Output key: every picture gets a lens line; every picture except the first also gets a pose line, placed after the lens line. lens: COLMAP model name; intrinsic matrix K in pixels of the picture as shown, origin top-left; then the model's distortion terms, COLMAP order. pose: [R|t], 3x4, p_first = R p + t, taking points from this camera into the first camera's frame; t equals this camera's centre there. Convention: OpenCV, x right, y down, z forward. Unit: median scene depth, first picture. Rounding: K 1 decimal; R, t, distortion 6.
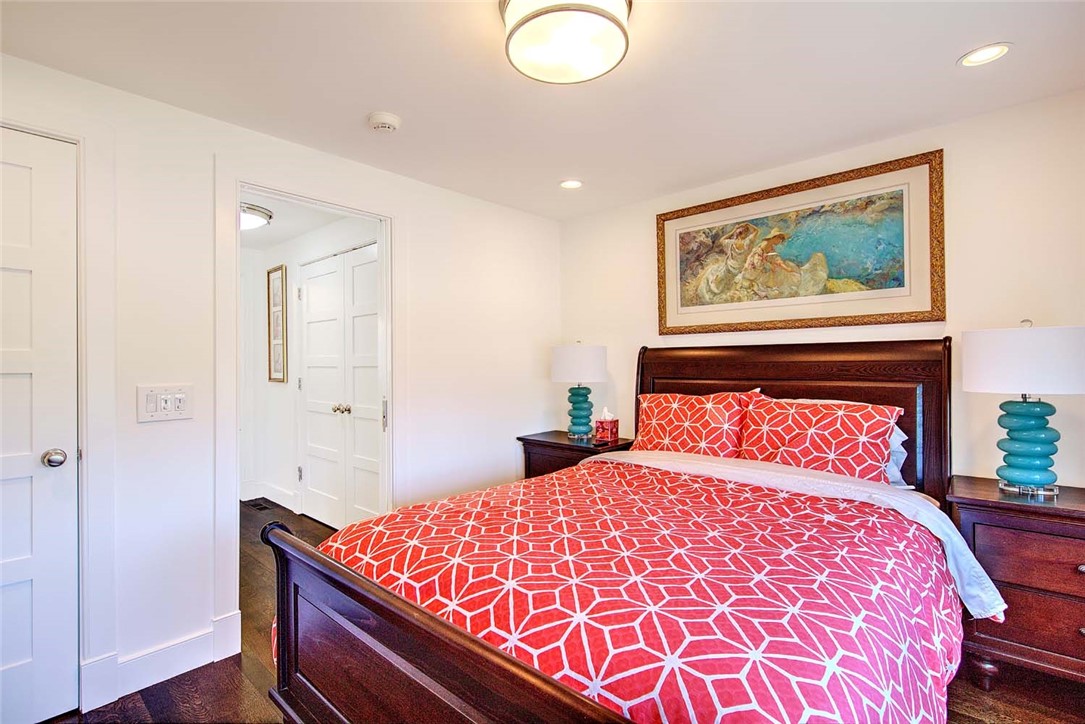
lens RADIAL K [[503.2, 0, 548.5], [0, 503.2, 362.7], [0, 0, 1]] dist [0.001386, 0.000079]
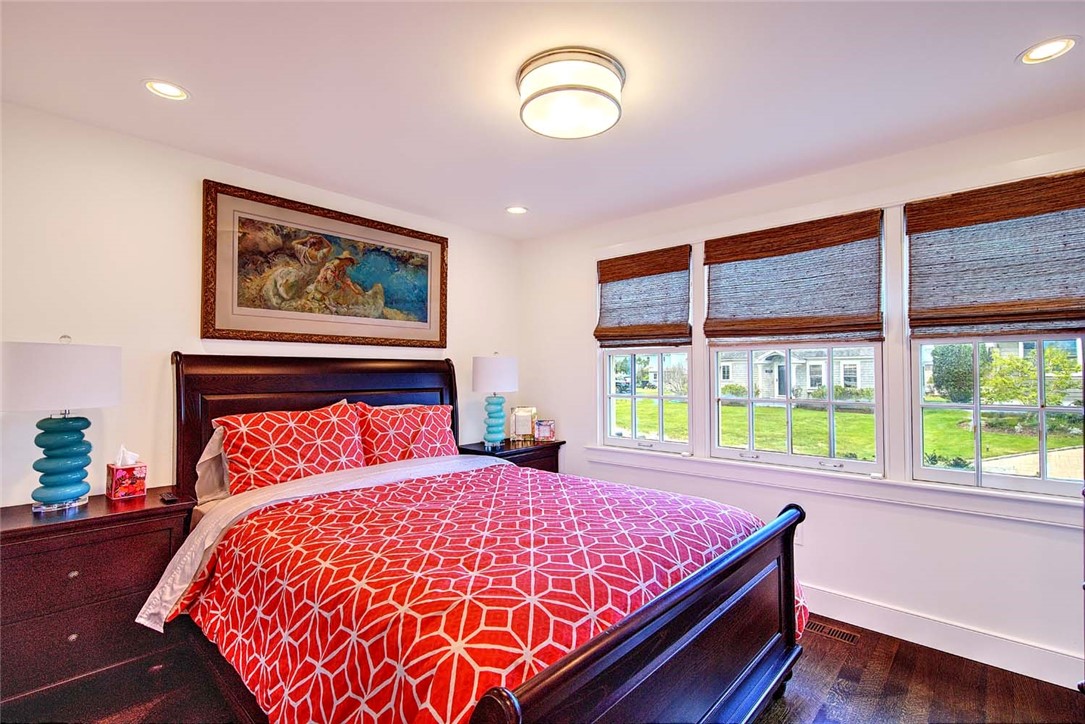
lens RADIAL K [[503.2, 0, 548.5], [0, 503.2, 362.7], [0, 0, 1]] dist [0.001386, 0.000079]
pose [[-0.017628, 0.028642, 0.999434, -0.609451], [0.002759, 0.999587, -0.028598, 0.005383], [-0.999841, 0.002253, -0.017700, 0.562863]]
